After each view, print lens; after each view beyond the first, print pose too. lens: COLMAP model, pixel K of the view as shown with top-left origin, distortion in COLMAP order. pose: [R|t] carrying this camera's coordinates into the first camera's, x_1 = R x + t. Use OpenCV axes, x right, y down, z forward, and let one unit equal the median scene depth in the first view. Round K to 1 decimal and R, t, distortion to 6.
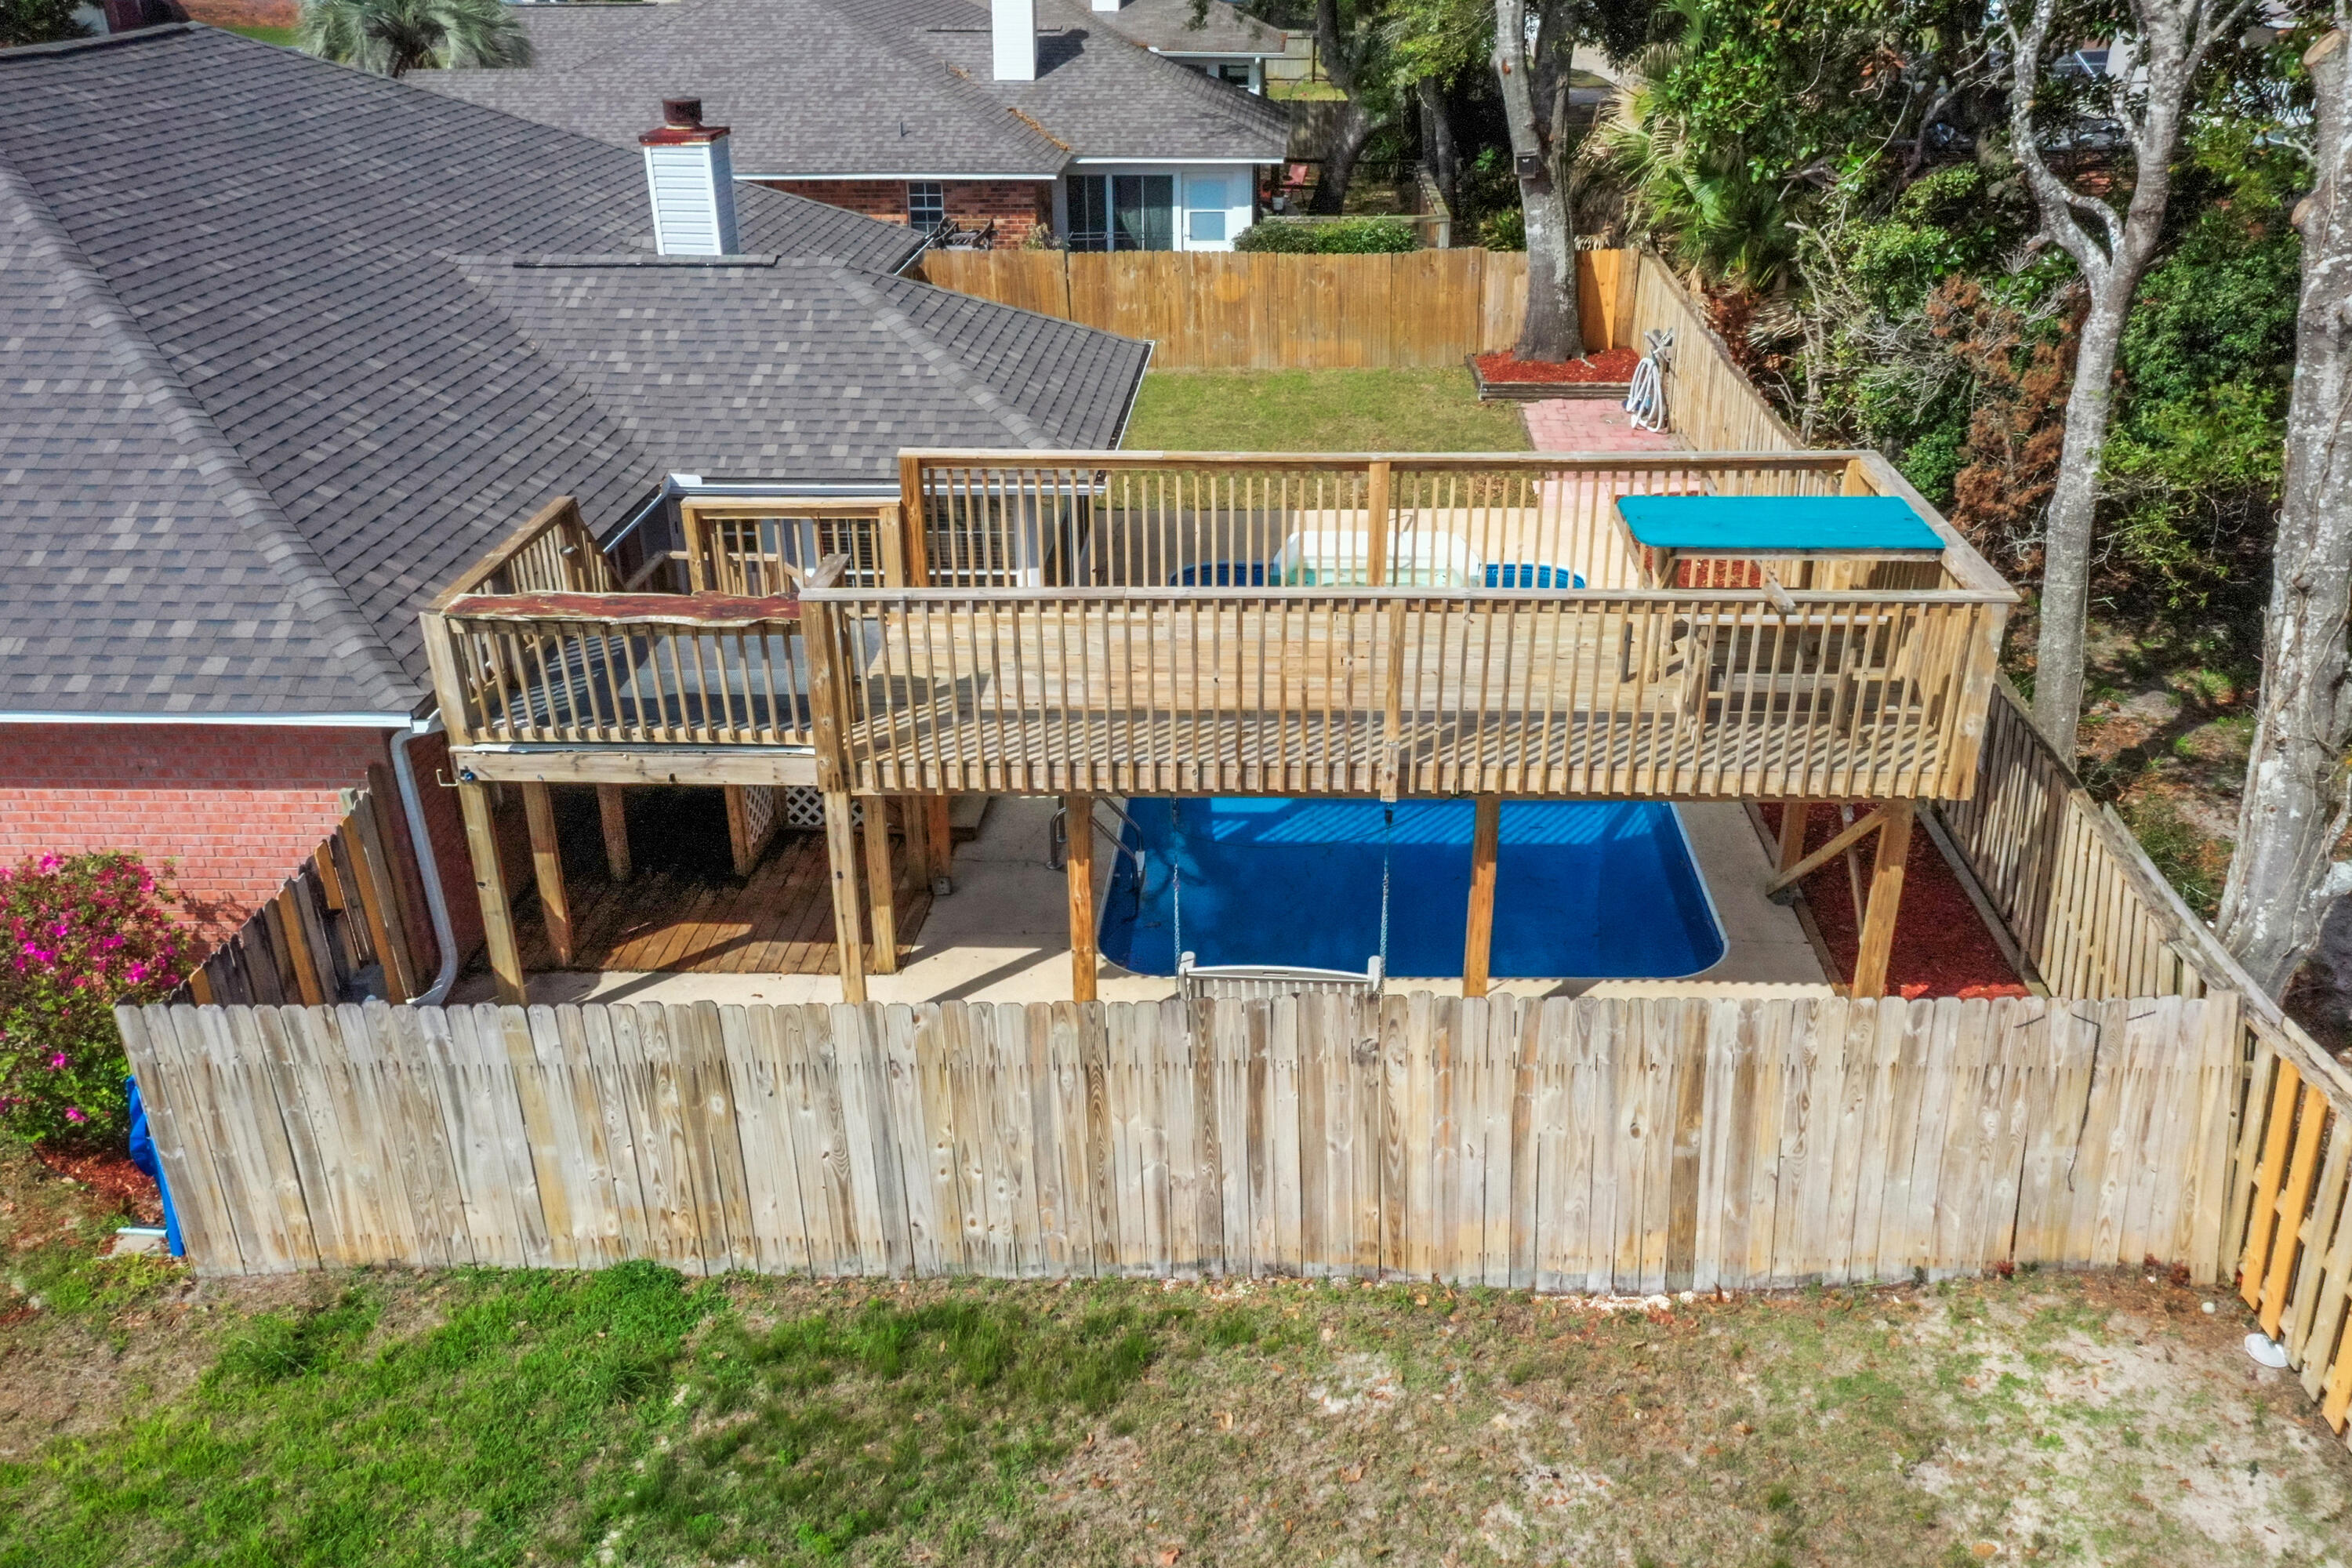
lens RADIAL K [[1715.9, 0, 1181.9], [0, 1715.9, 810.7], [0, 0, 1]] dist [0.007911, -0.001938]
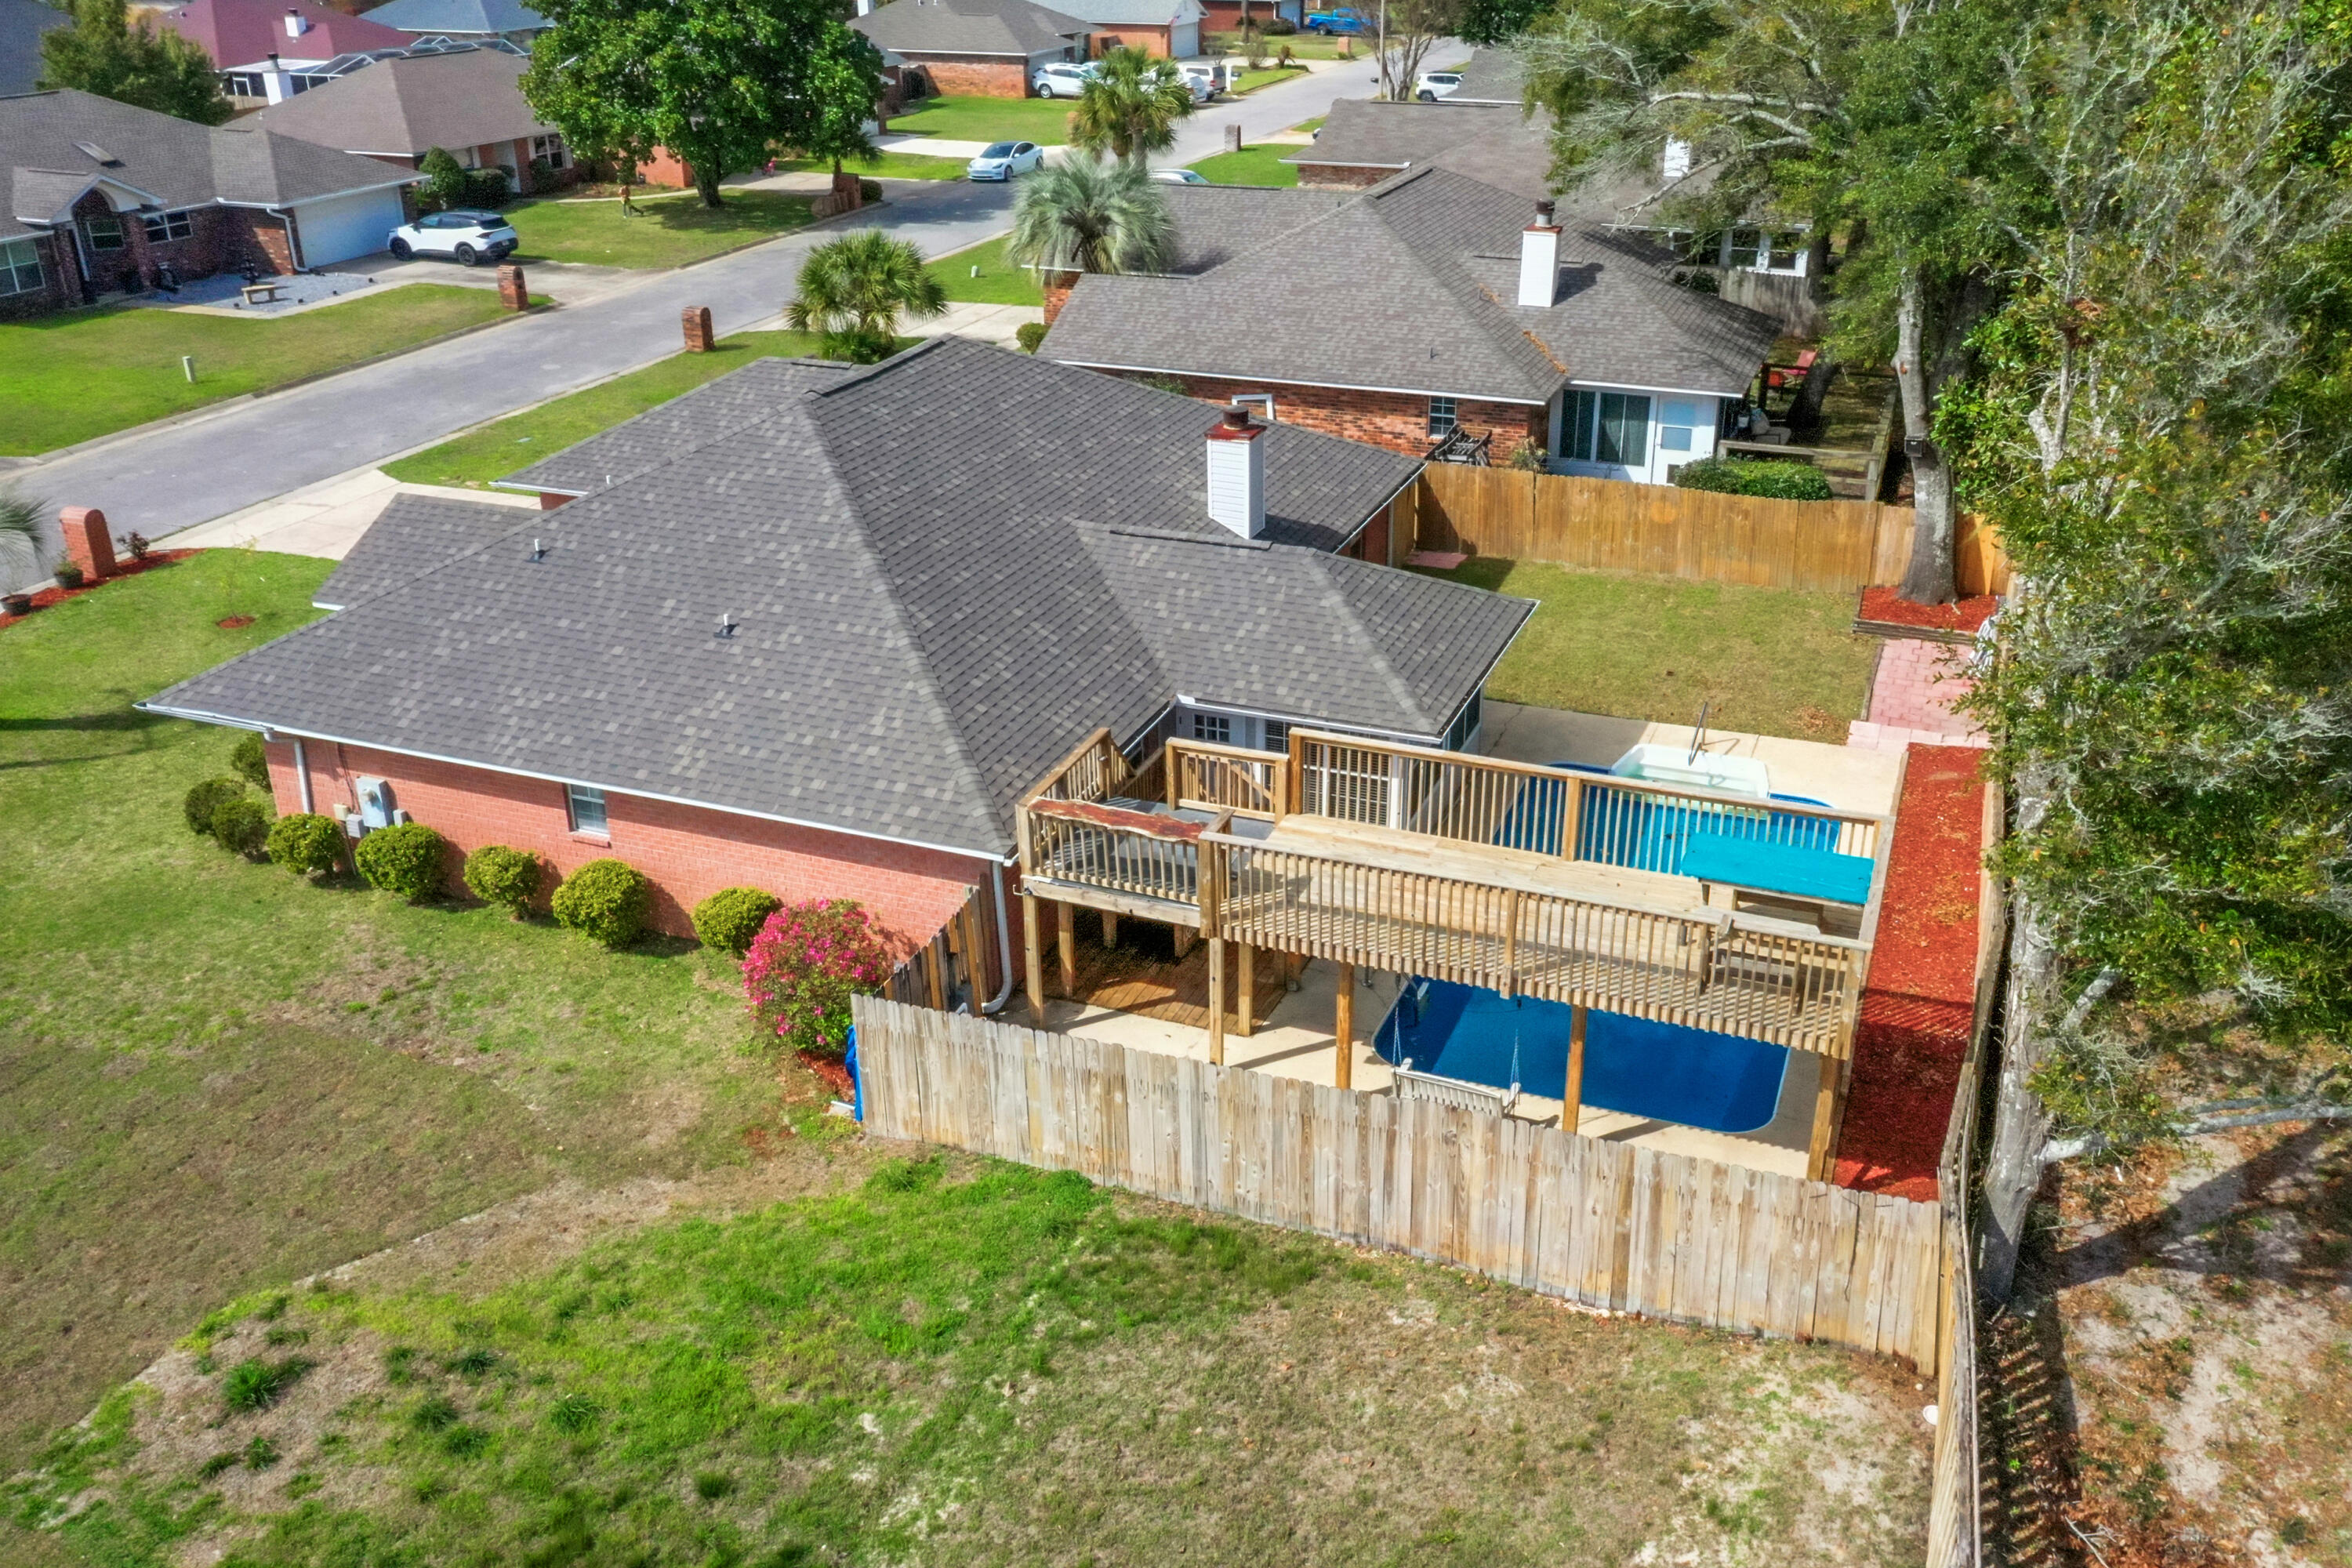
lens RADIAL K [[1879.6, 0, 1176.0], [0, 1879.6, 784.0], [0, 0, 1]] dist [0.018254, -0.001841]
pose [[0.934016, 0.135266, -0.330632, 0.395569], [-0.136520, 0.990445, 0.019542, -0.204449], [0.330116, 0.026885, 0.943557, -0.879129]]
